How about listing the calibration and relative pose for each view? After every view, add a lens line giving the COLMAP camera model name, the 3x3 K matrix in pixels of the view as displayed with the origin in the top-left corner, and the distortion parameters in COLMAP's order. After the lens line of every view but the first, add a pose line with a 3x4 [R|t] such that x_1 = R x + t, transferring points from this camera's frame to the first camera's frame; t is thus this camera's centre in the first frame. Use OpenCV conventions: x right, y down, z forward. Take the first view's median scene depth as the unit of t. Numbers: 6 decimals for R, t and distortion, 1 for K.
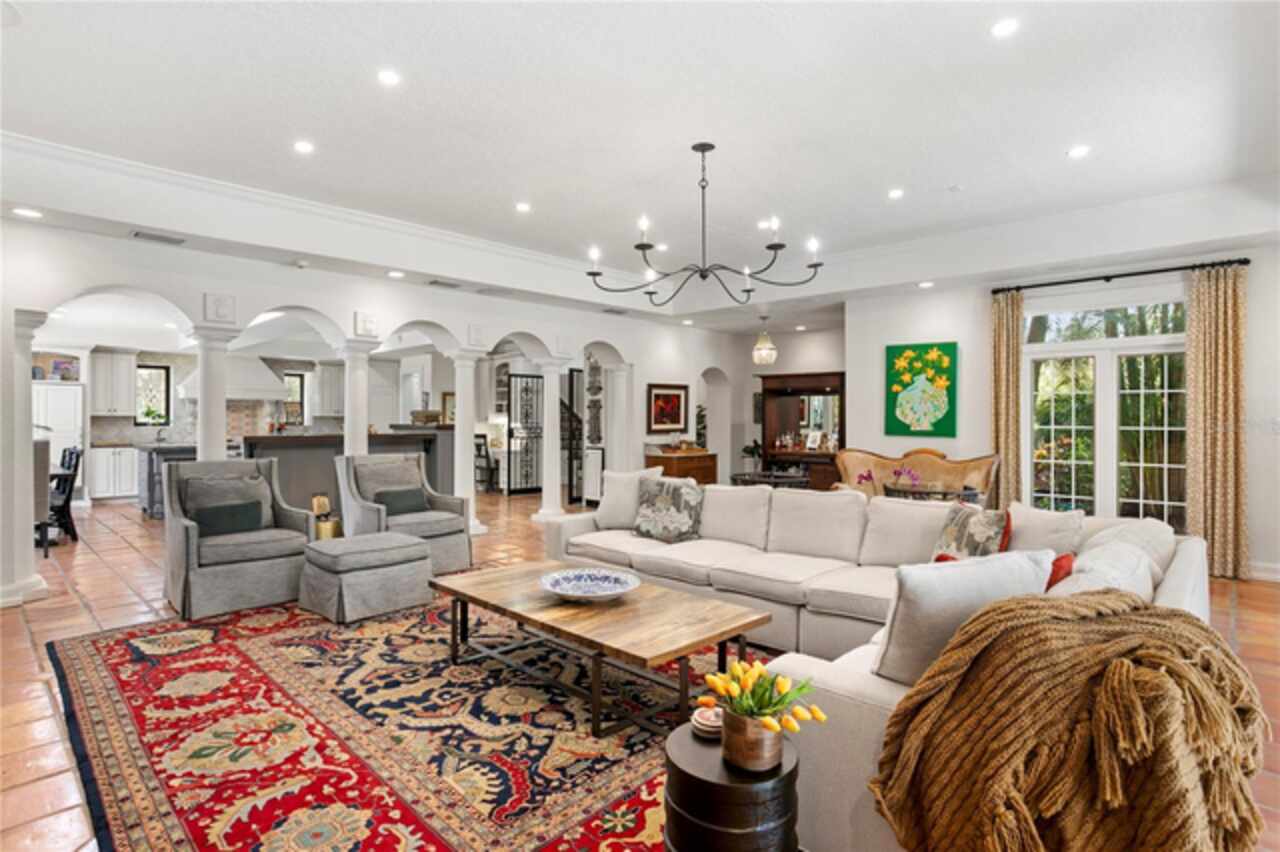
lens RADIAL K [[652.3, 0, 590.8], [0, 652.3, 426.2], [0, 0, 1]] dist [-0.028882, 0.000735]
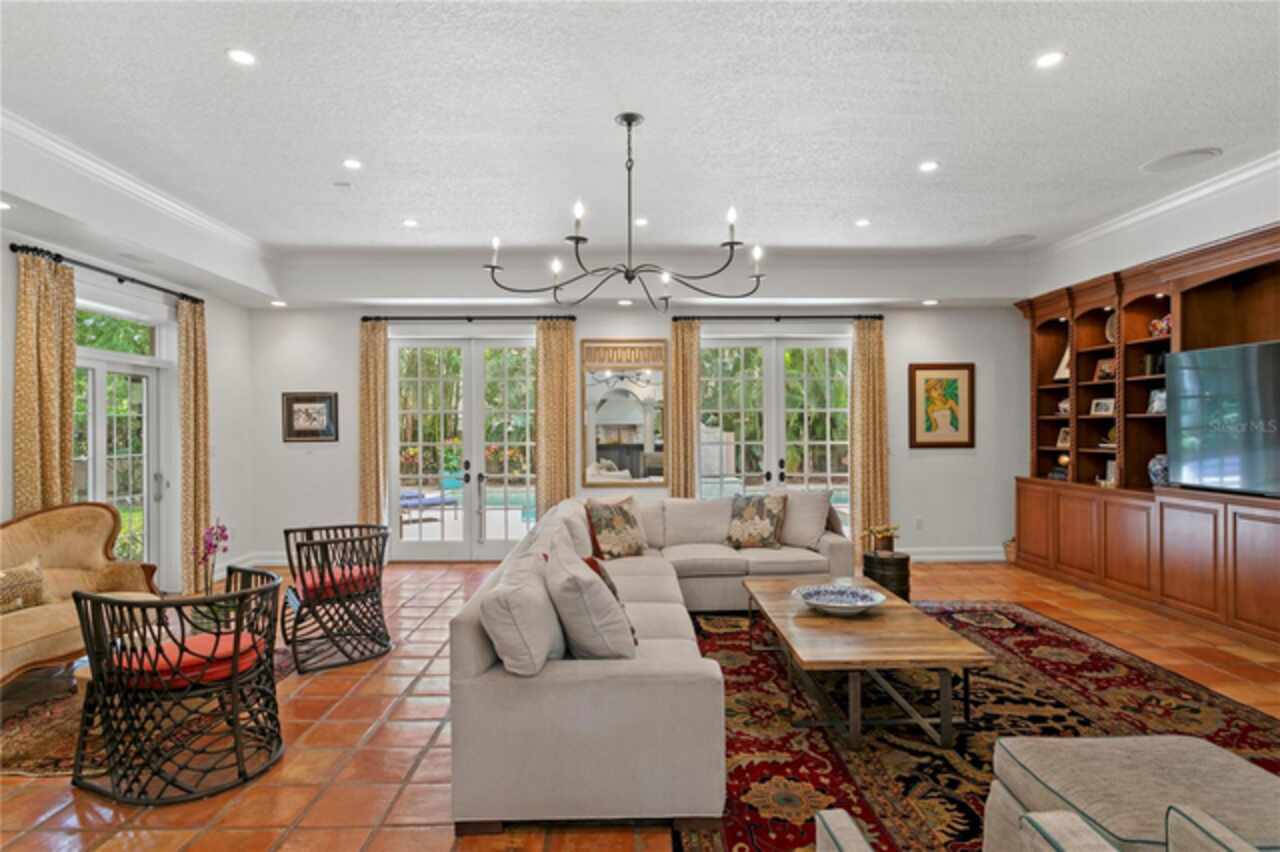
lens RADIAL K [[684.7, 0, 637.5], [0, 684.7, 427.1], [0, 0, 1]] dist [-0.000704, -0.000201]
pose [[-0.747838, 0.002670, 0.663876, -0.501269], [0.009181, 0.999938, 0.006322, -0.058107], [-0.663817, 0.010823, -0.747816, 2.013142]]
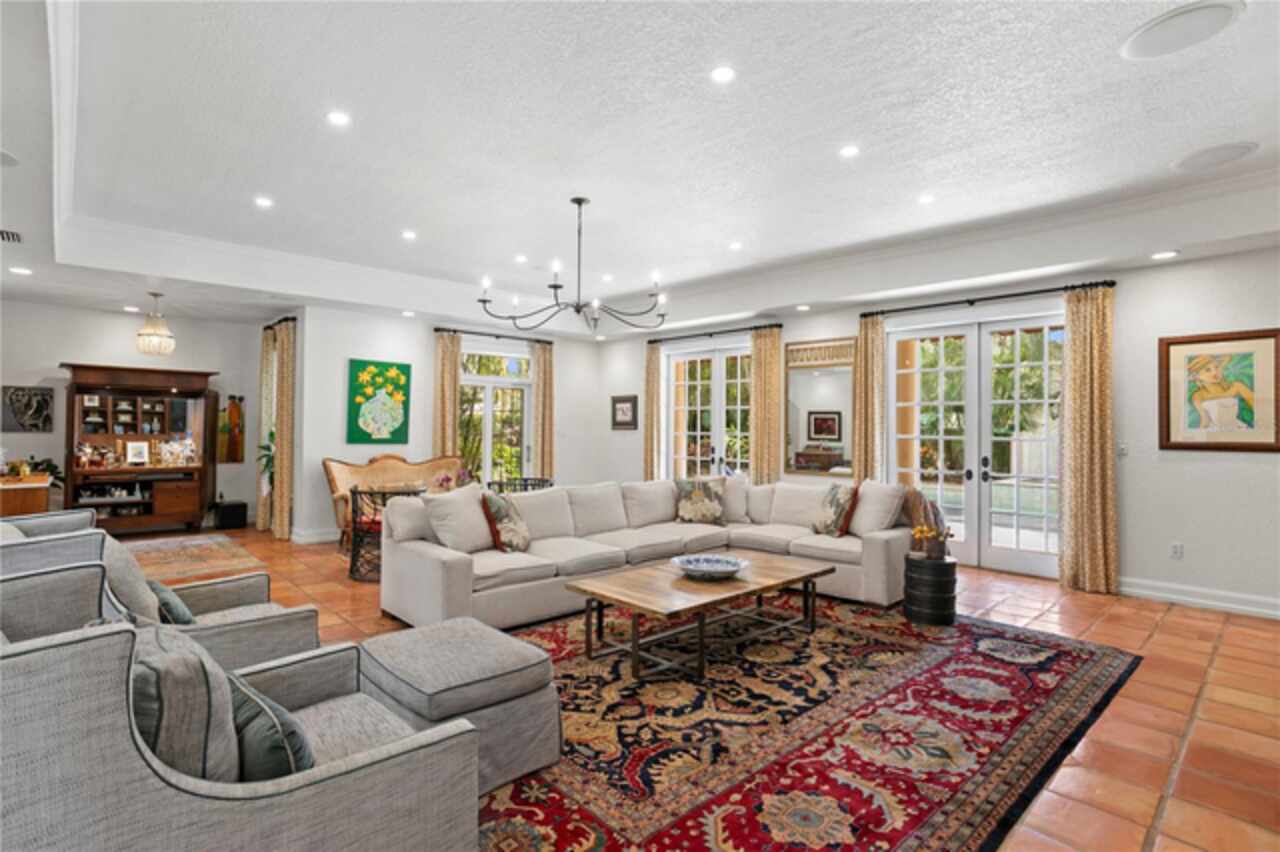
lens RADIAL K [[649.5, 0, 640.0], [0, 649.5, 426.0], [0, 0, 1]] dist [-0.052024, 0.034013]
pose [[-0.004025, -0.000516, 0.999992, -1.216682], [0.001424, 0.999999, 0.000522, -0.029294], [-0.999991, 0.001426, -0.004024, 1.094371]]
